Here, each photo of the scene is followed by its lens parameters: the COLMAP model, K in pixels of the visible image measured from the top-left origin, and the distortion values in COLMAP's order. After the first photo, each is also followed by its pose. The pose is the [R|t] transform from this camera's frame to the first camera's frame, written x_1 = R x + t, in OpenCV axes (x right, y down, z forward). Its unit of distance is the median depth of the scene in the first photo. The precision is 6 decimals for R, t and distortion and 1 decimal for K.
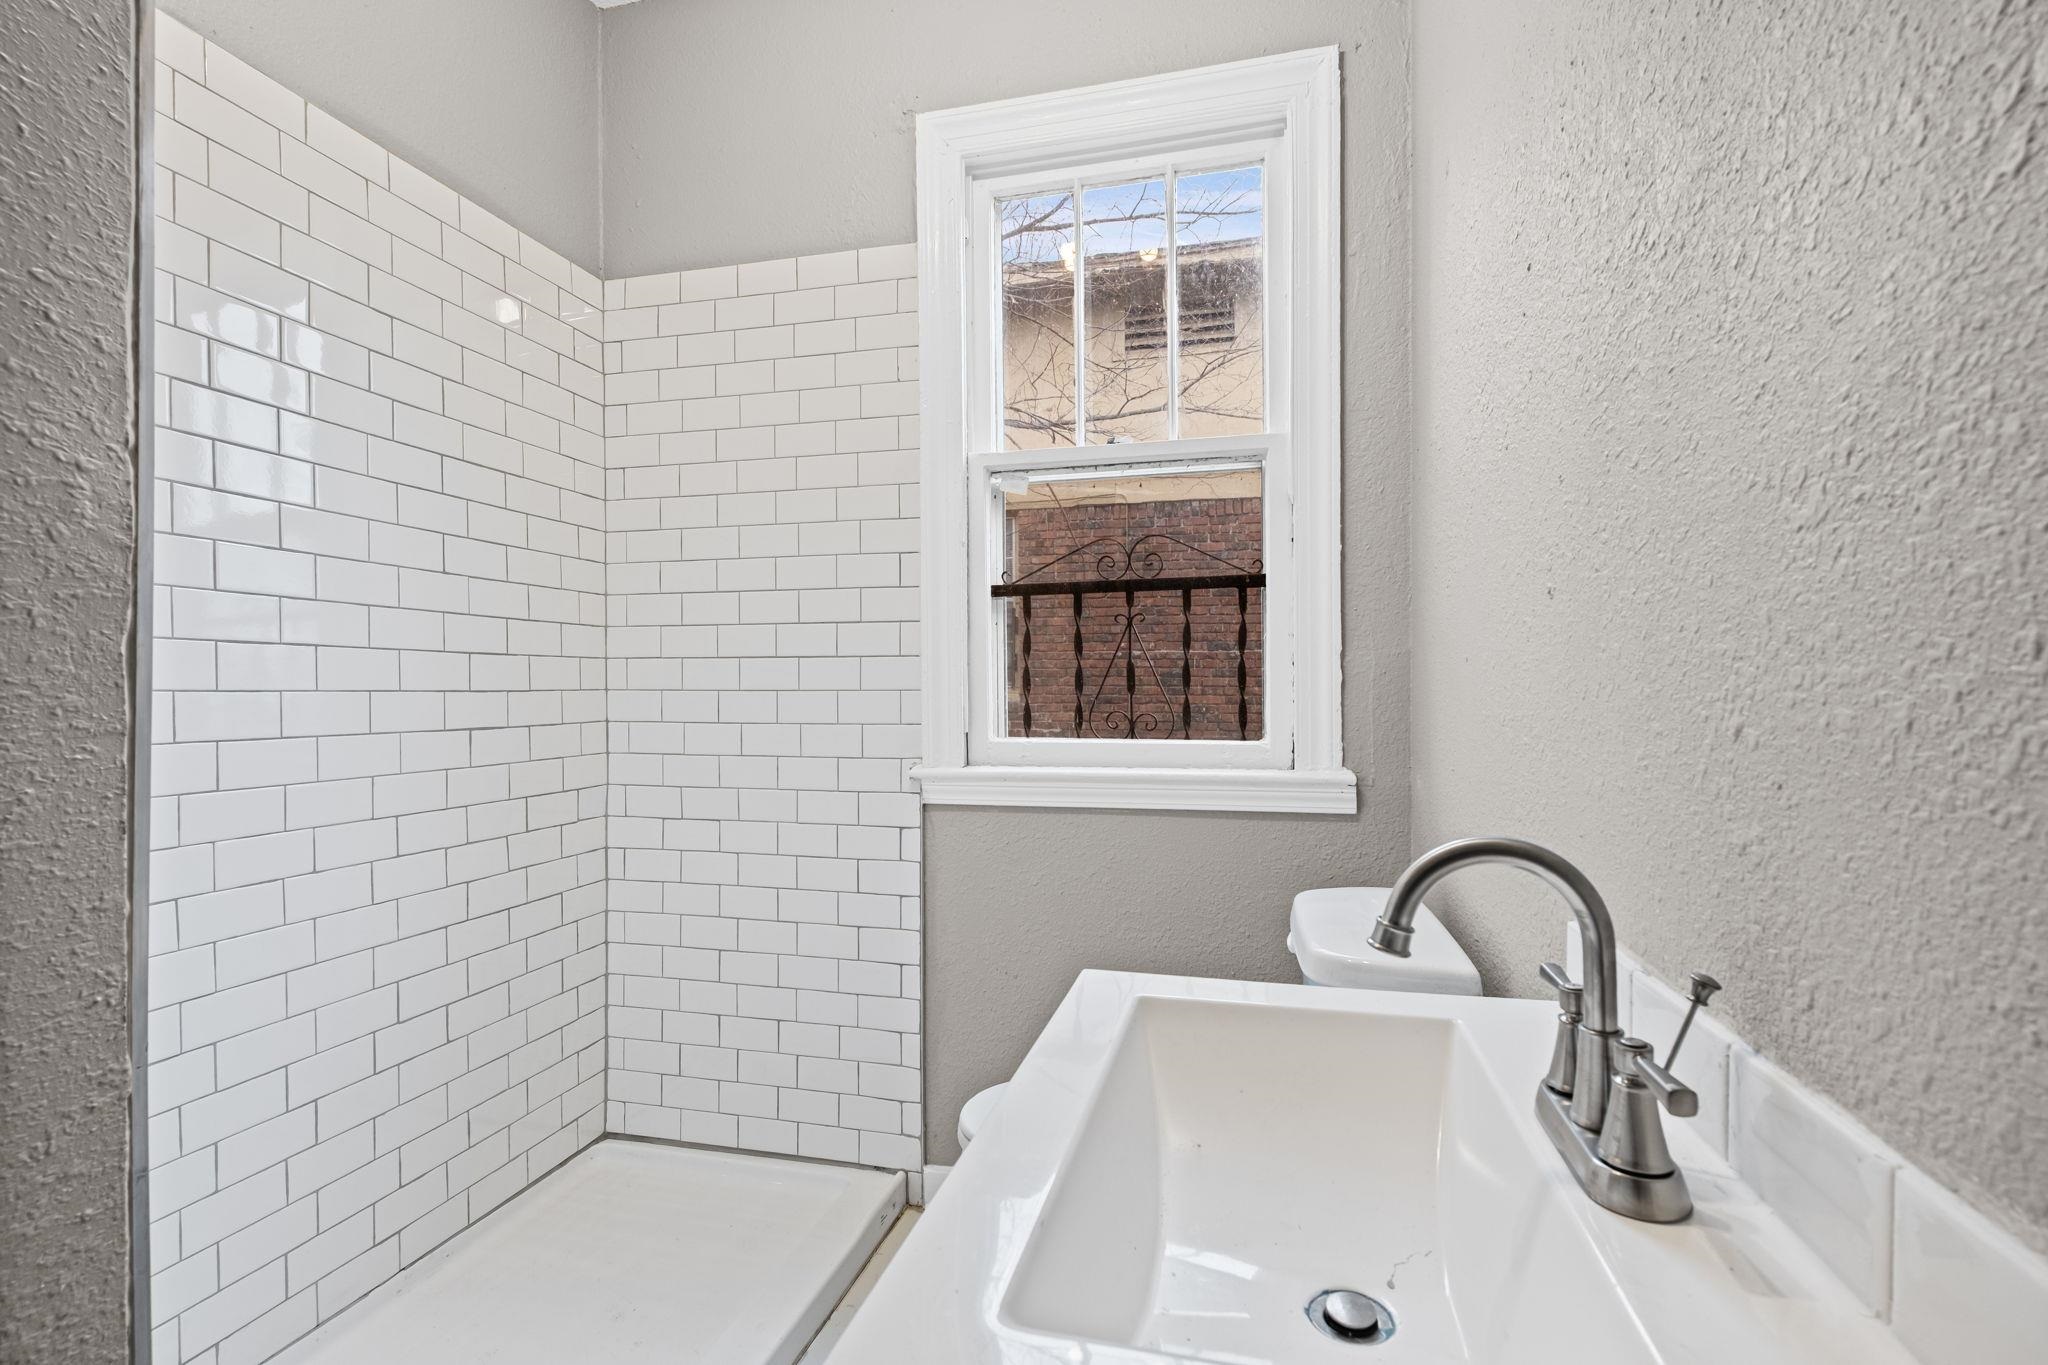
lens RADIAL K [[935.4, 0, 1022.0], [0, 935.4, 685.6], [0, 0, 1]] dist [0.010371, -0.006579]
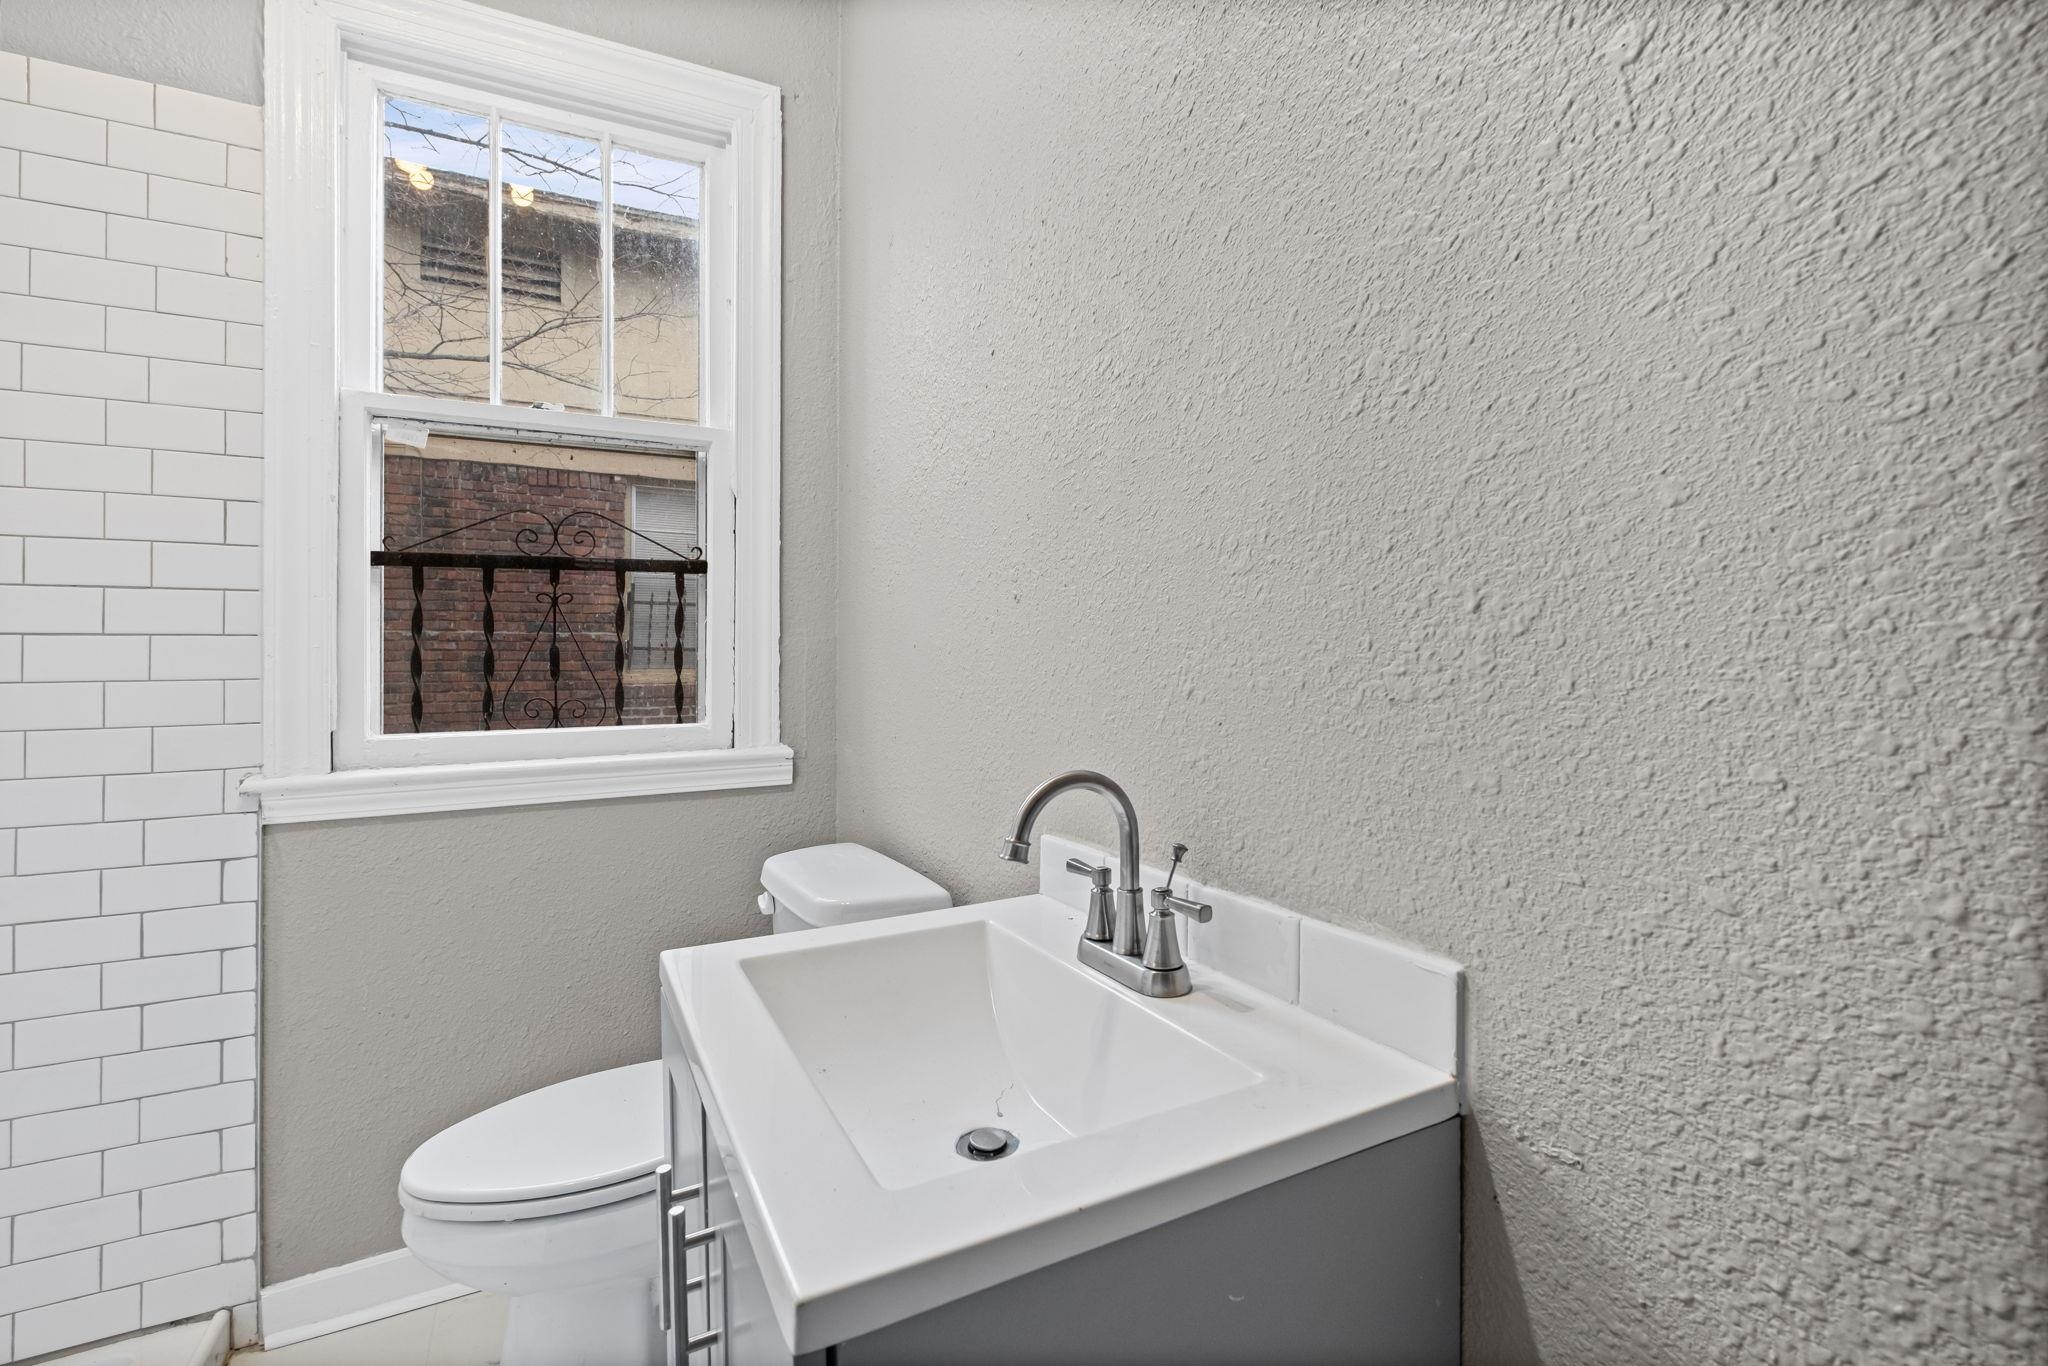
lens RADIAL K [[935.4, 0, 1025.4], [0, 935.4, 665.9], [0, 0, 1]] dist [0.010371, -0.006579]
pose [[0.741350, -0.007024, 0.671082, -0.171265], [0.009126, 0.999958, 0.000384, -0.000496], [-0.671056, 0.005839, 0.741383, -0.006692]]
